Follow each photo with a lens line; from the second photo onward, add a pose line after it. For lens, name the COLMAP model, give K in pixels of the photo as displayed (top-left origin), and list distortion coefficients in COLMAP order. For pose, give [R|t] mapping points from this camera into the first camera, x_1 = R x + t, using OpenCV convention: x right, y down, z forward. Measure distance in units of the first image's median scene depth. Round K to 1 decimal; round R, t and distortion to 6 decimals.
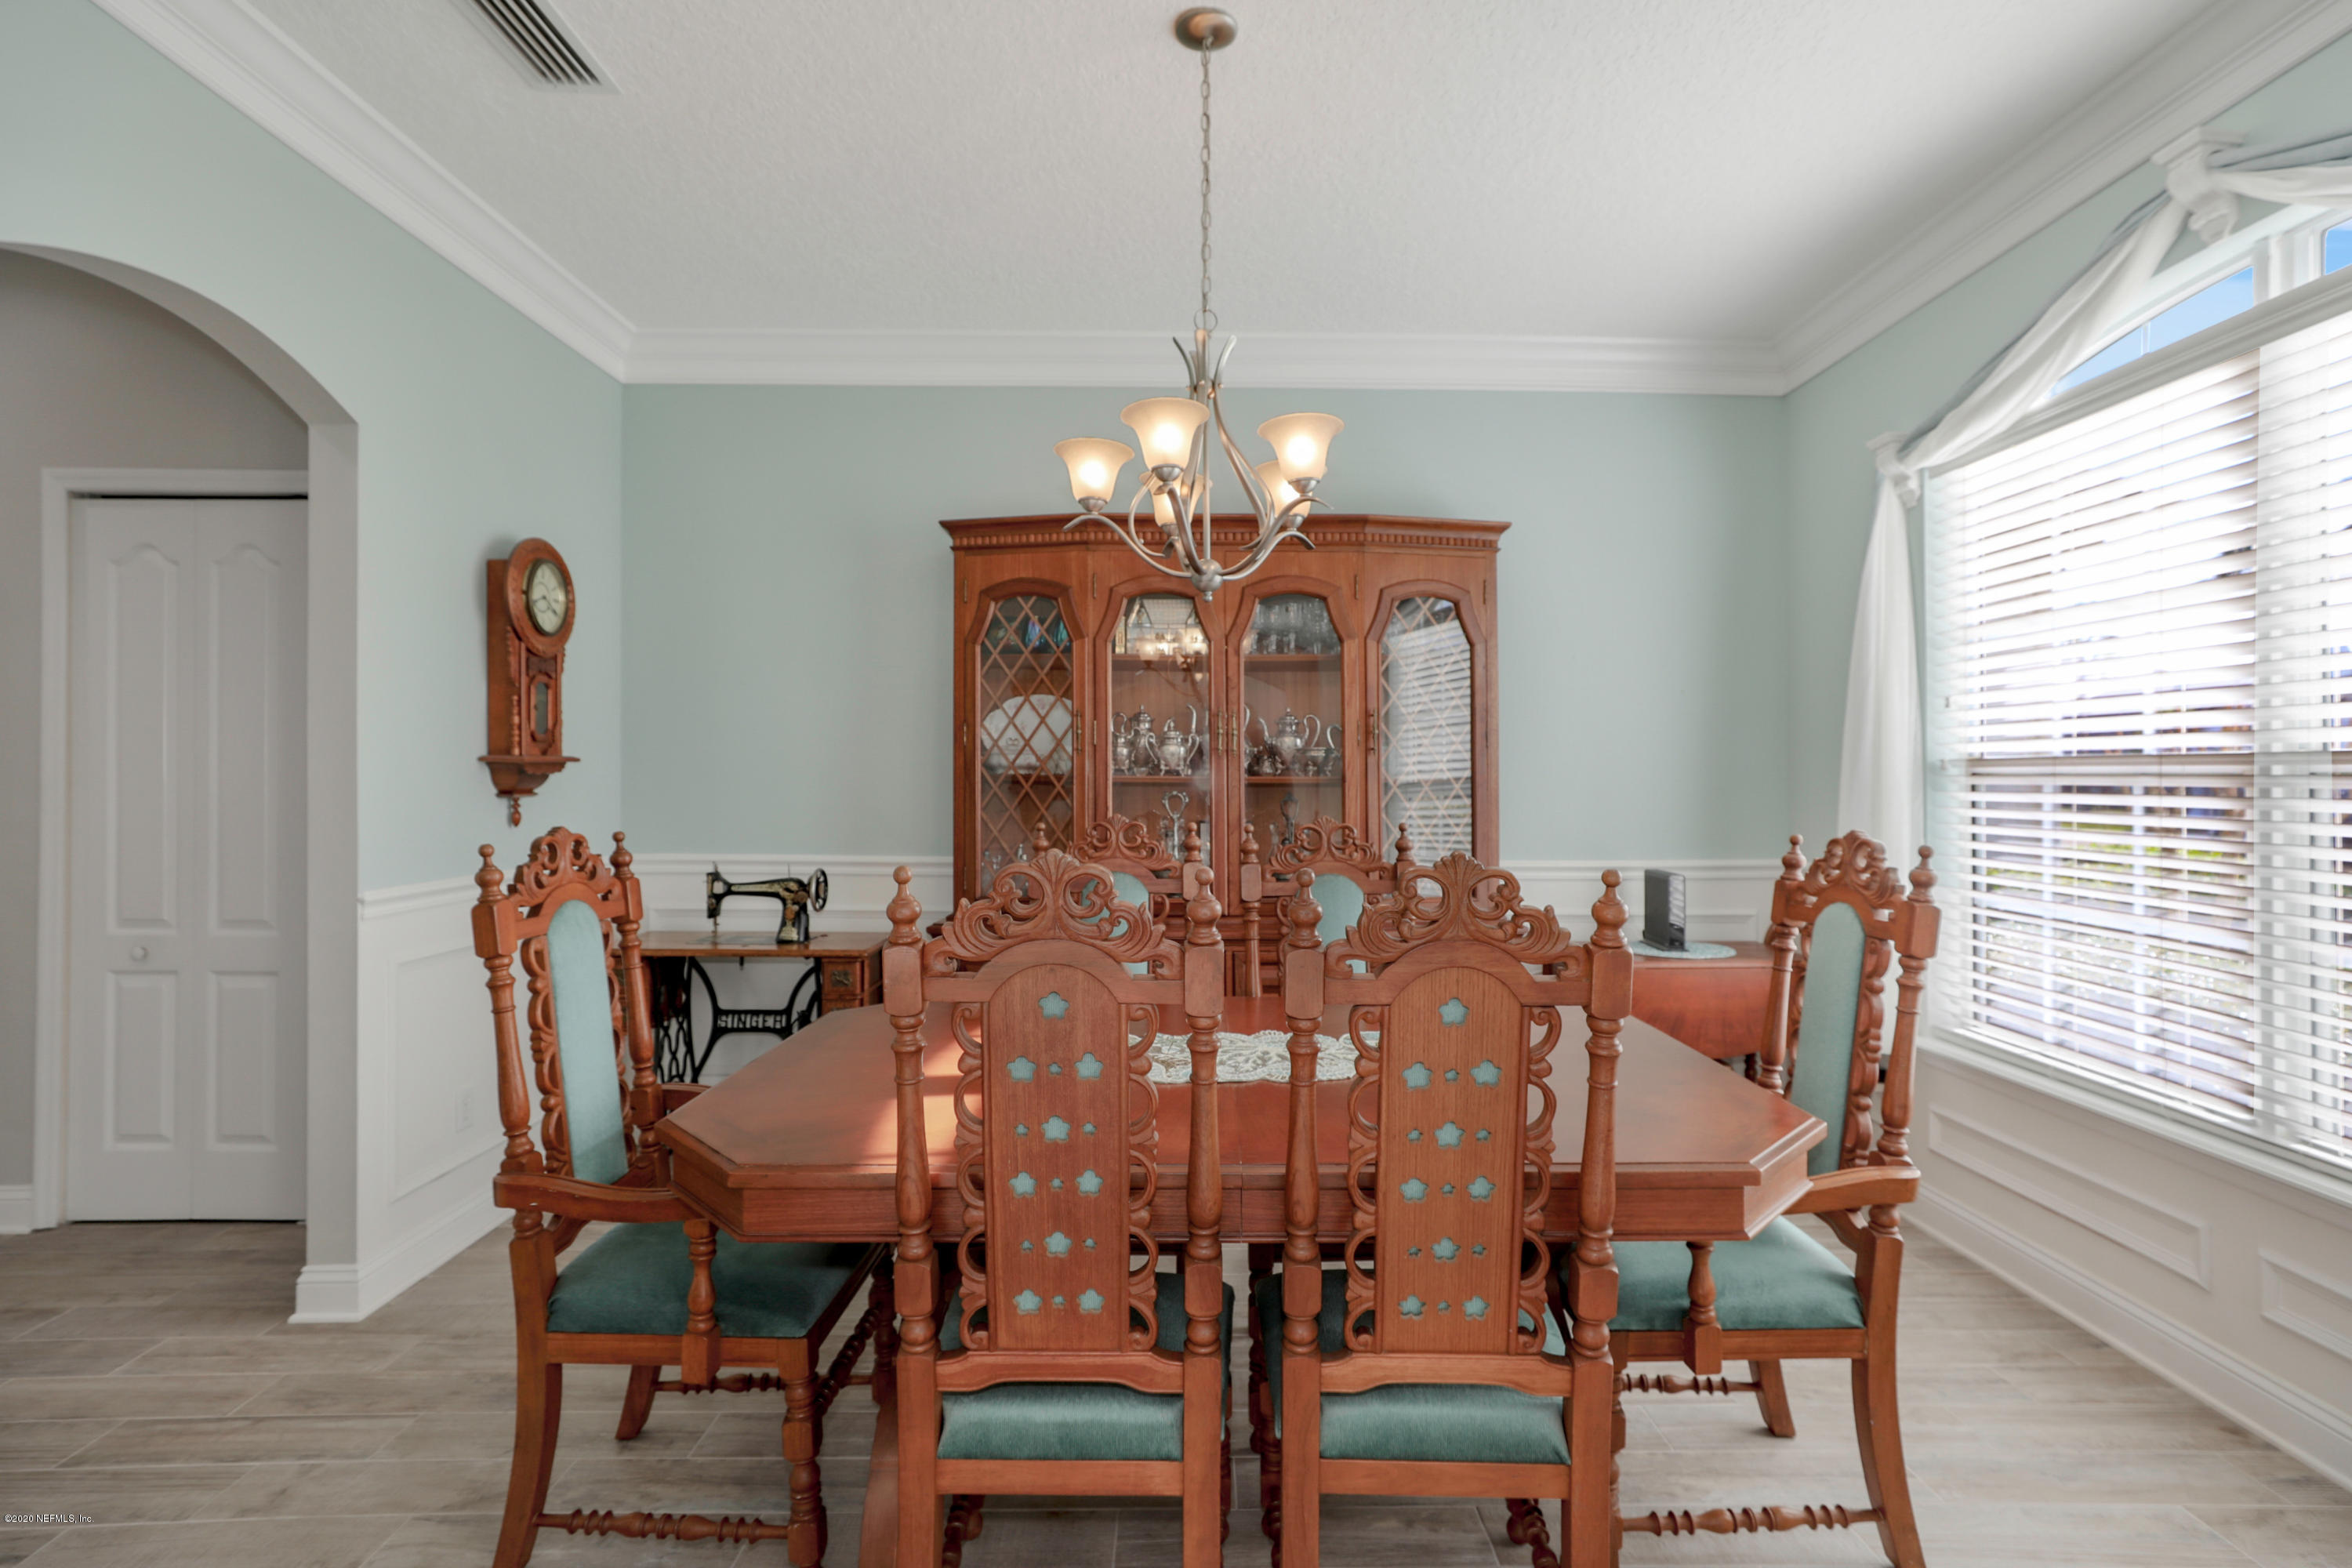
lens RADIAL K [[1075.9, 0, 1216.2], [0, 1075.9, 767.5], [0, 0, 1]] dist [-0.039346, -0.000080]
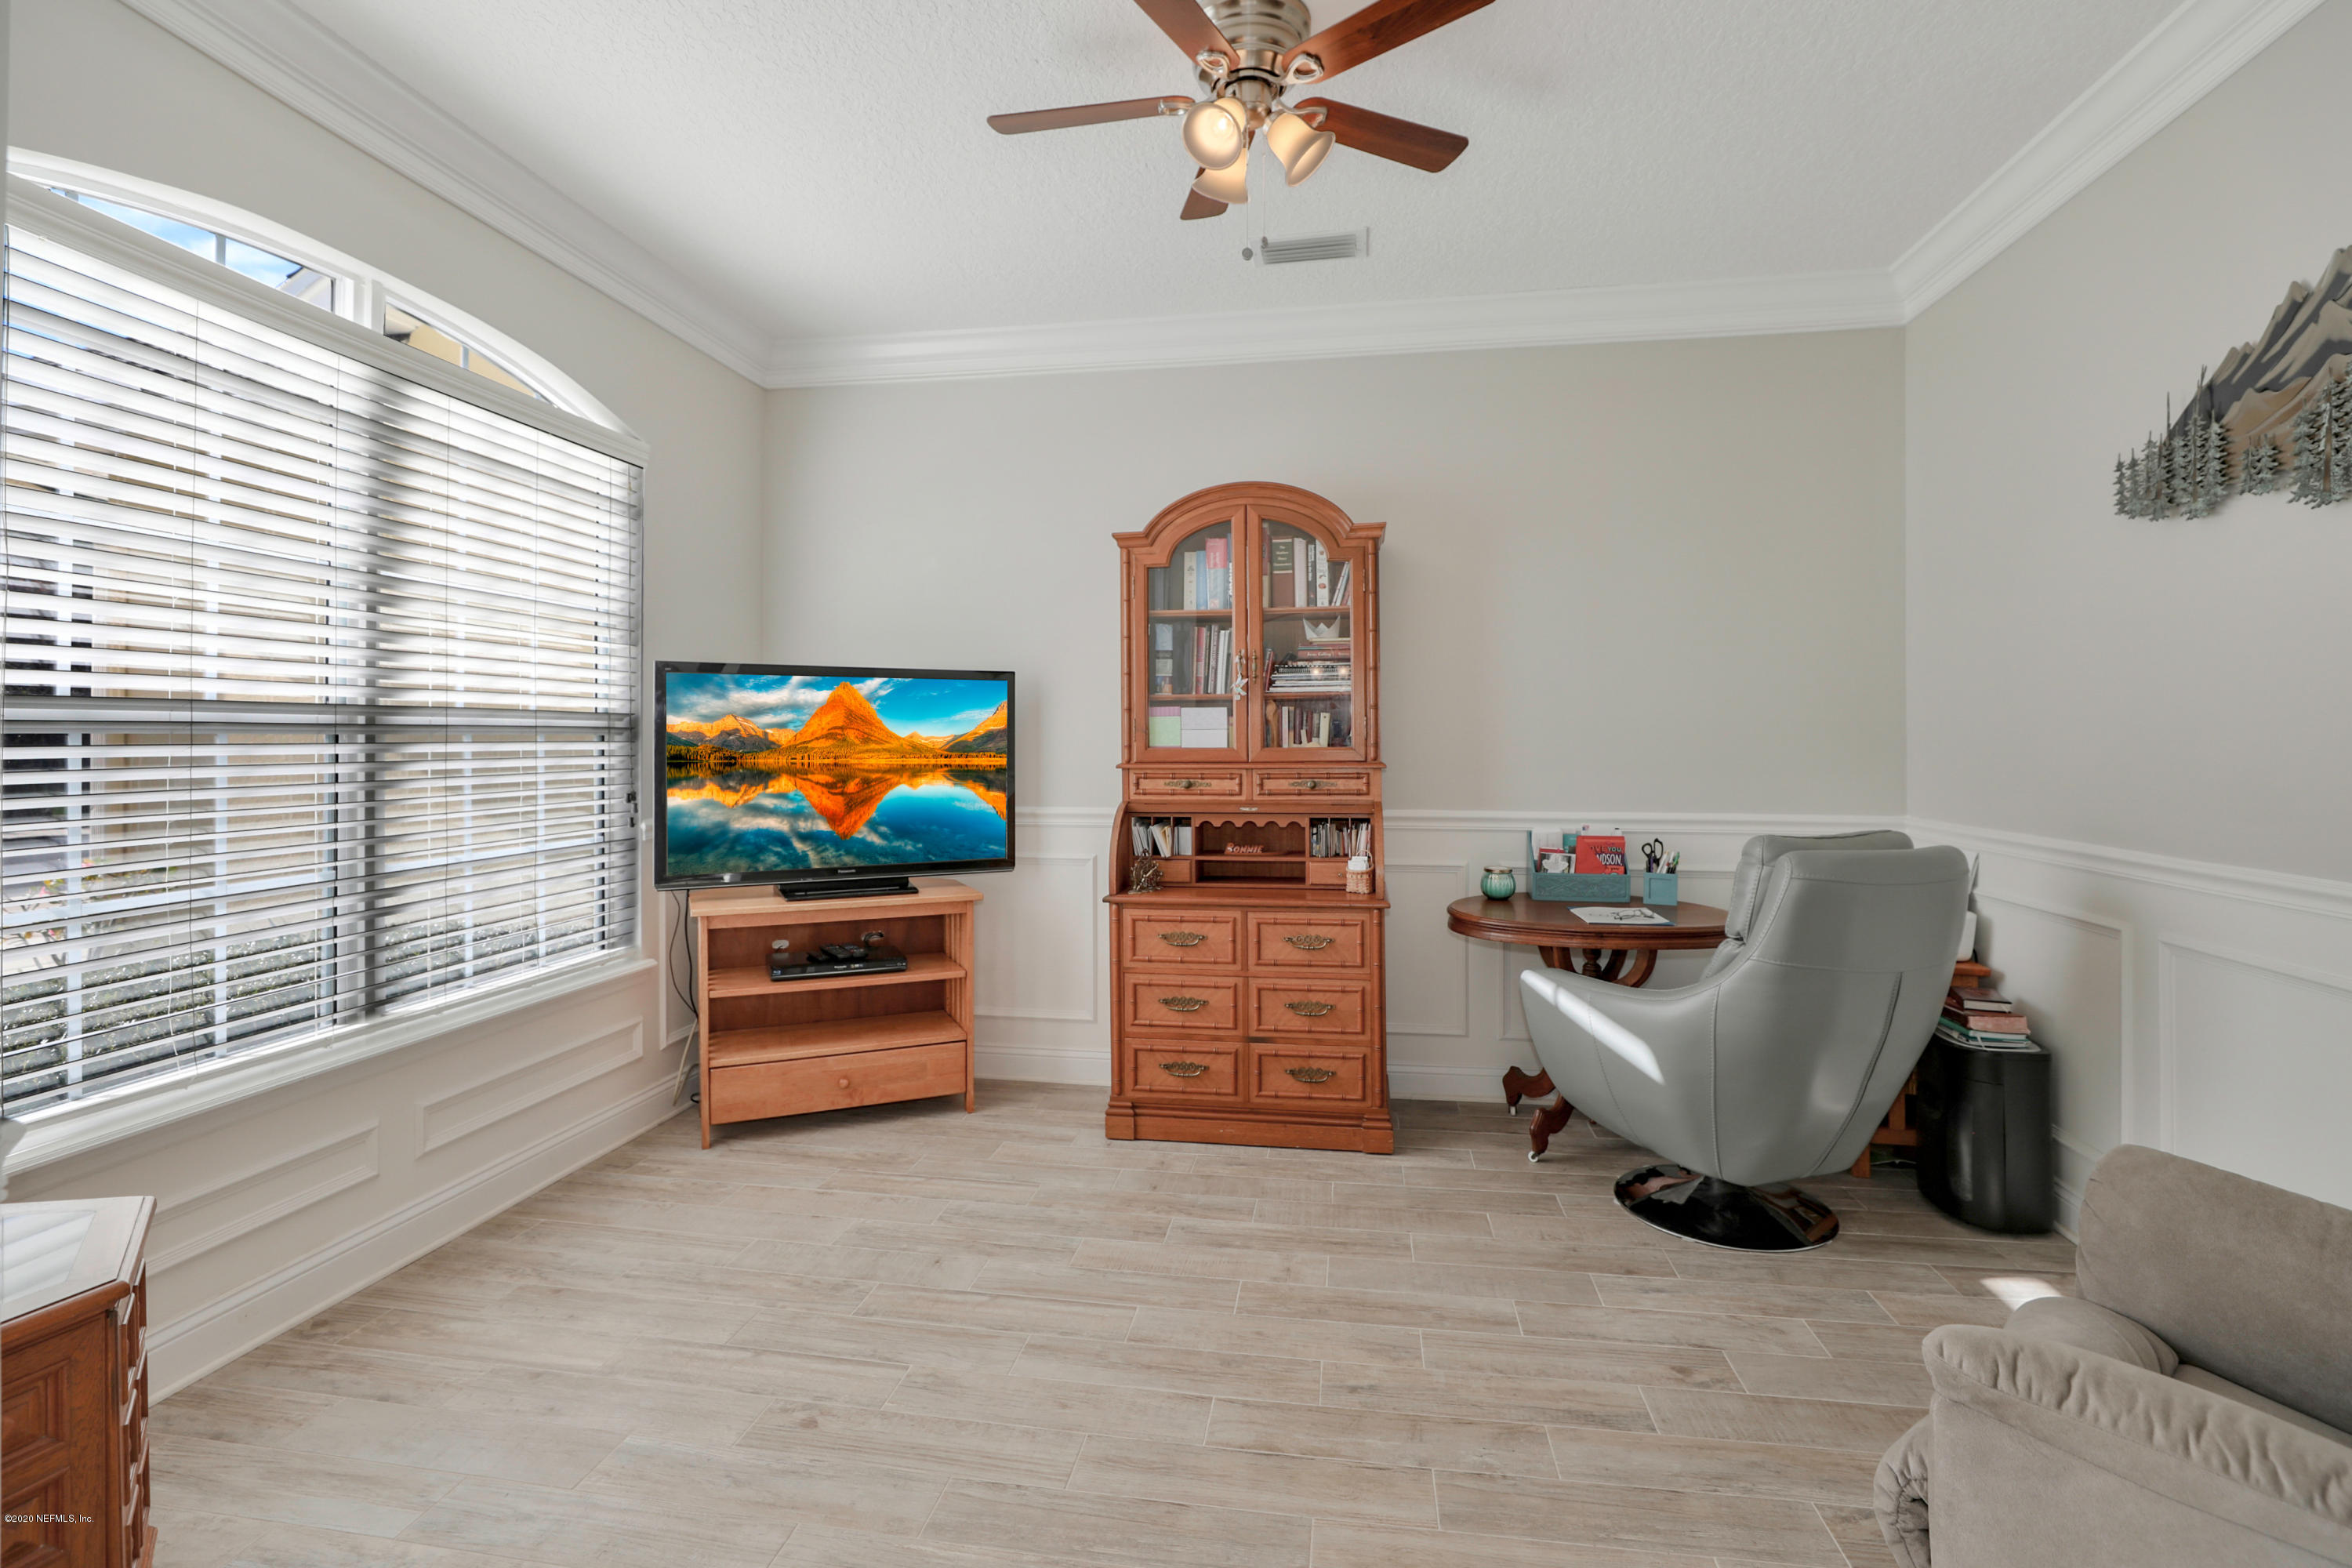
lens RADIAL K [[1103.5, 0, 1169.8], [0, 1103.5, 744.4], [0, 0, 1]] dist [-0.011461, -0.000361]
pose [[-0.982953, -0.000497, 0.183857, -0.107009], [-0.000768, 0.999999, -0.001406, 0.026772], [-0.183856, -0.001523, -0.982952, 1.702167]]
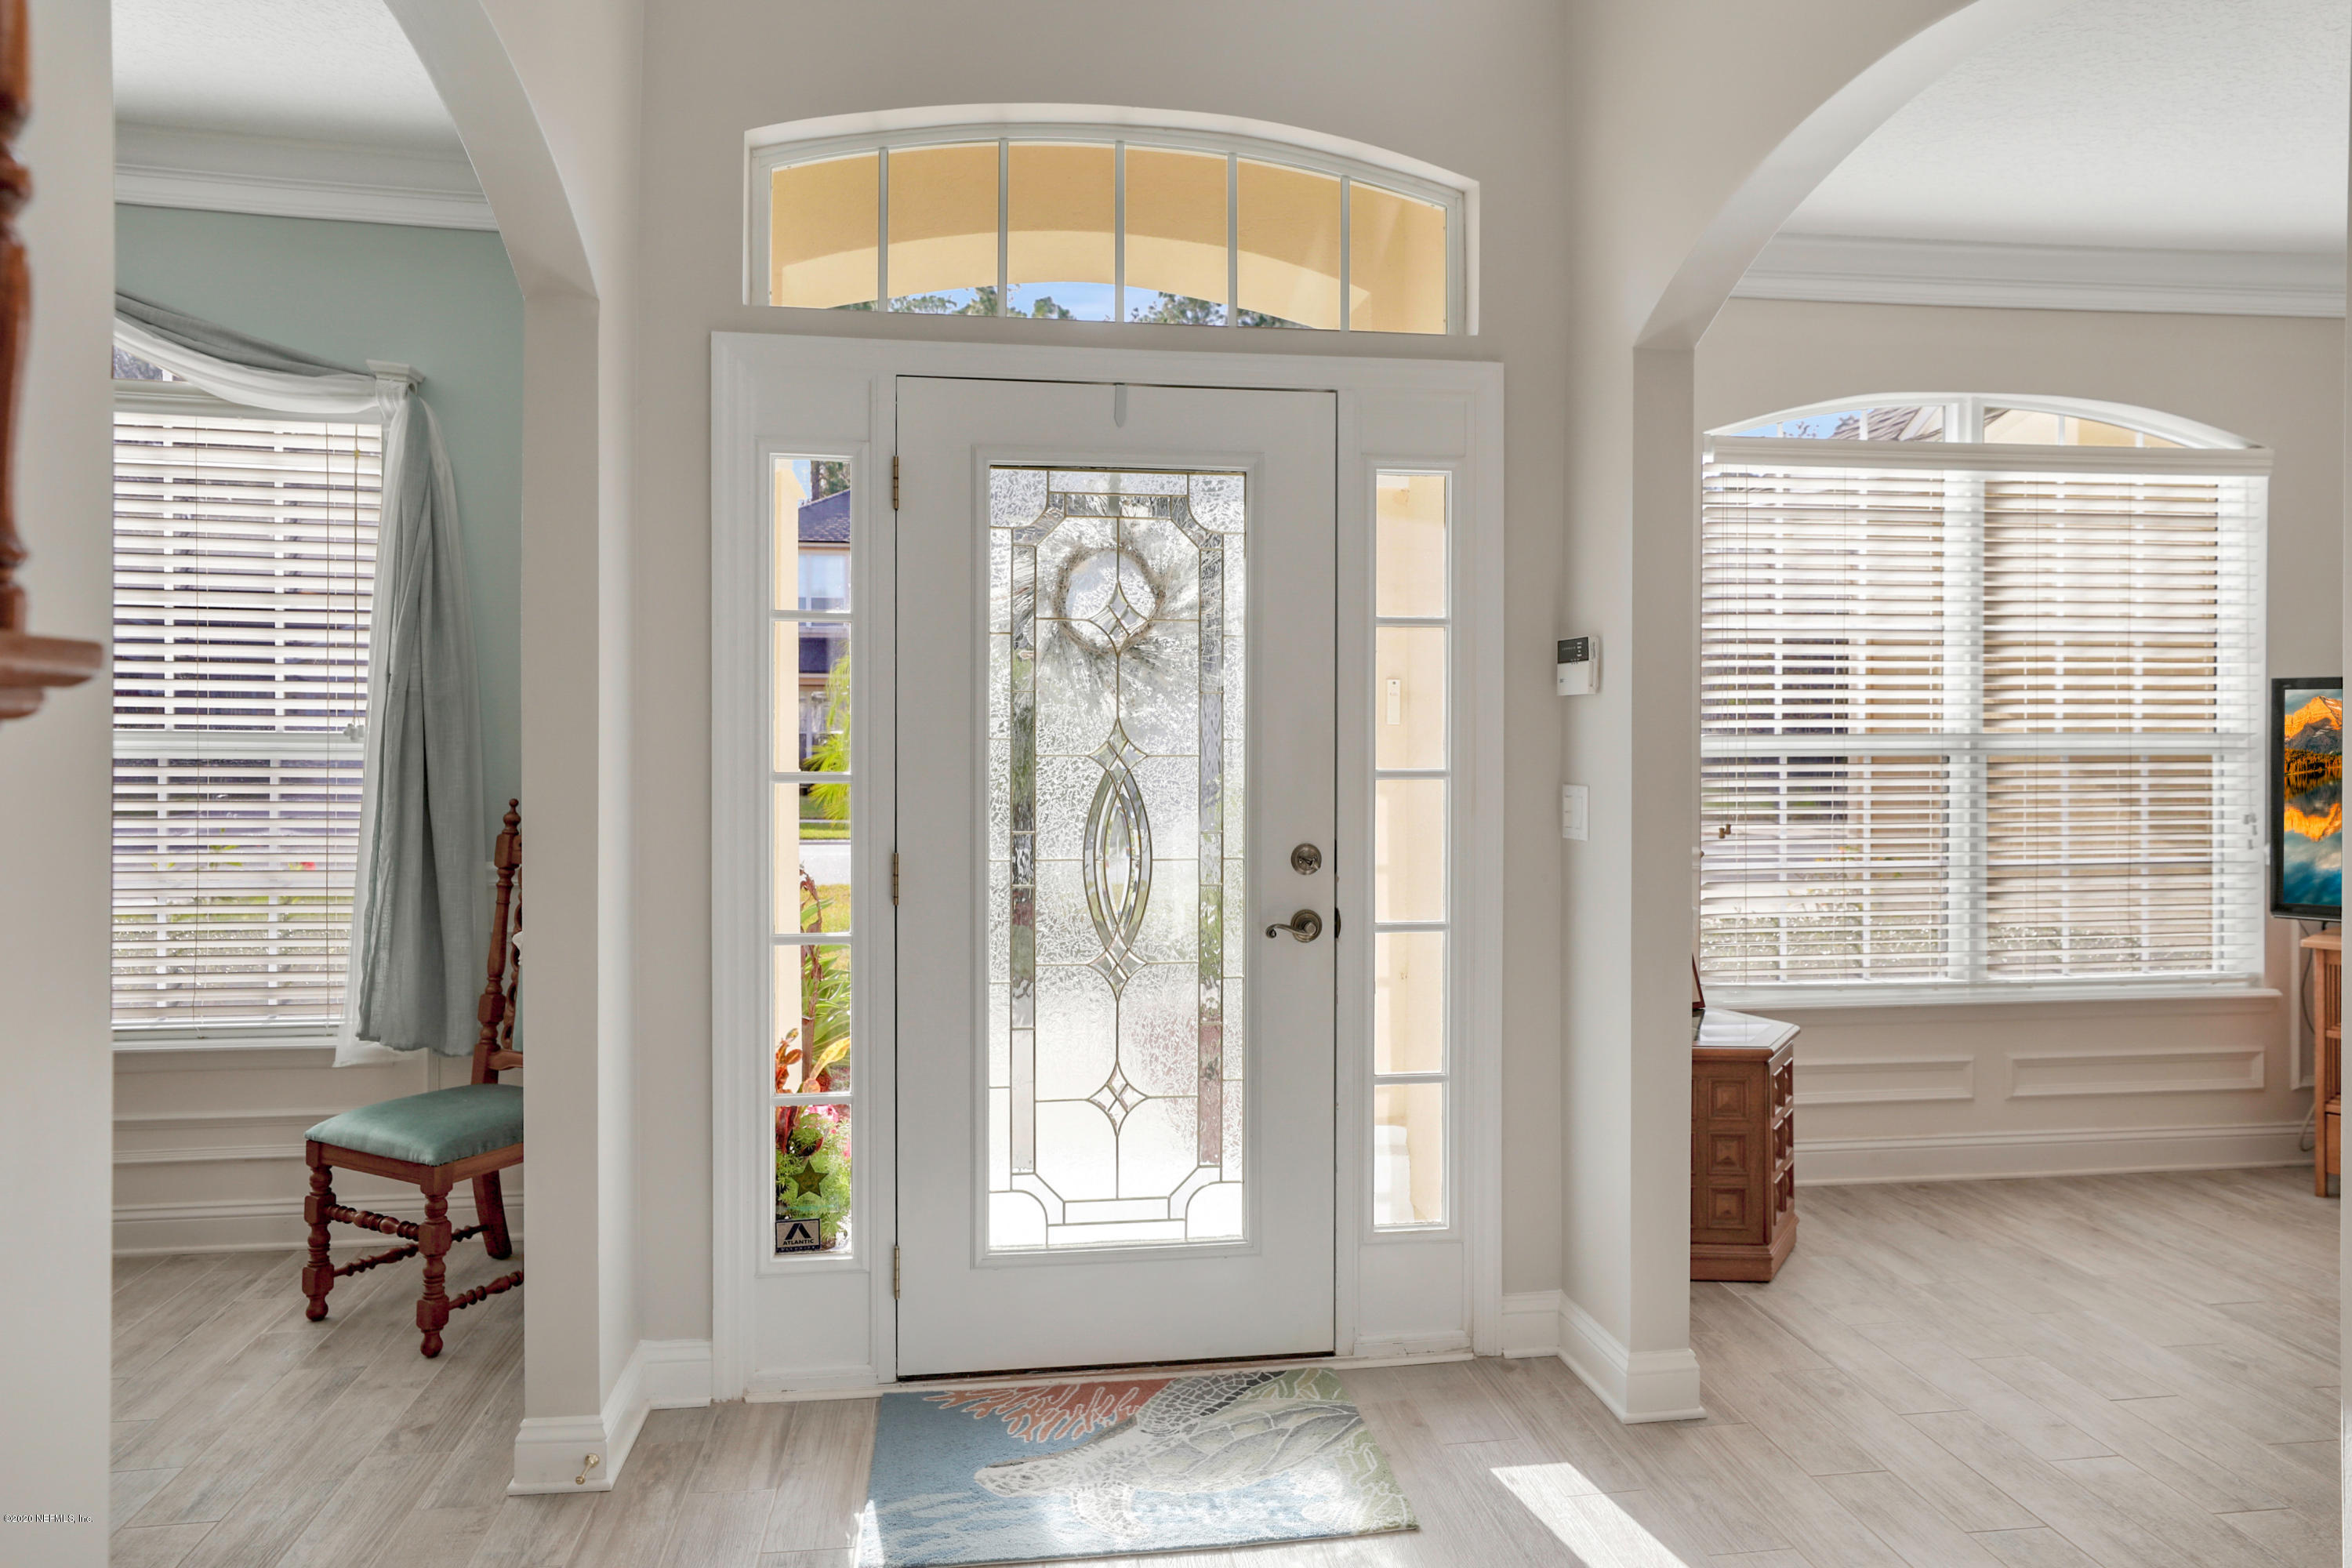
lens RADIAL K [[1488.5, 0, 1176.0], [0, 1488.5, 784.0], [0, 0, 1]] dist [0.000962, -0.000398]
pose [[-0.115737, -0.015283, 0.993162, -0.820672], [-0.004856, 0.999878, 0.014821, 0.028075], [-0.993268, -0.003107, -0.115797, 1.980232]]
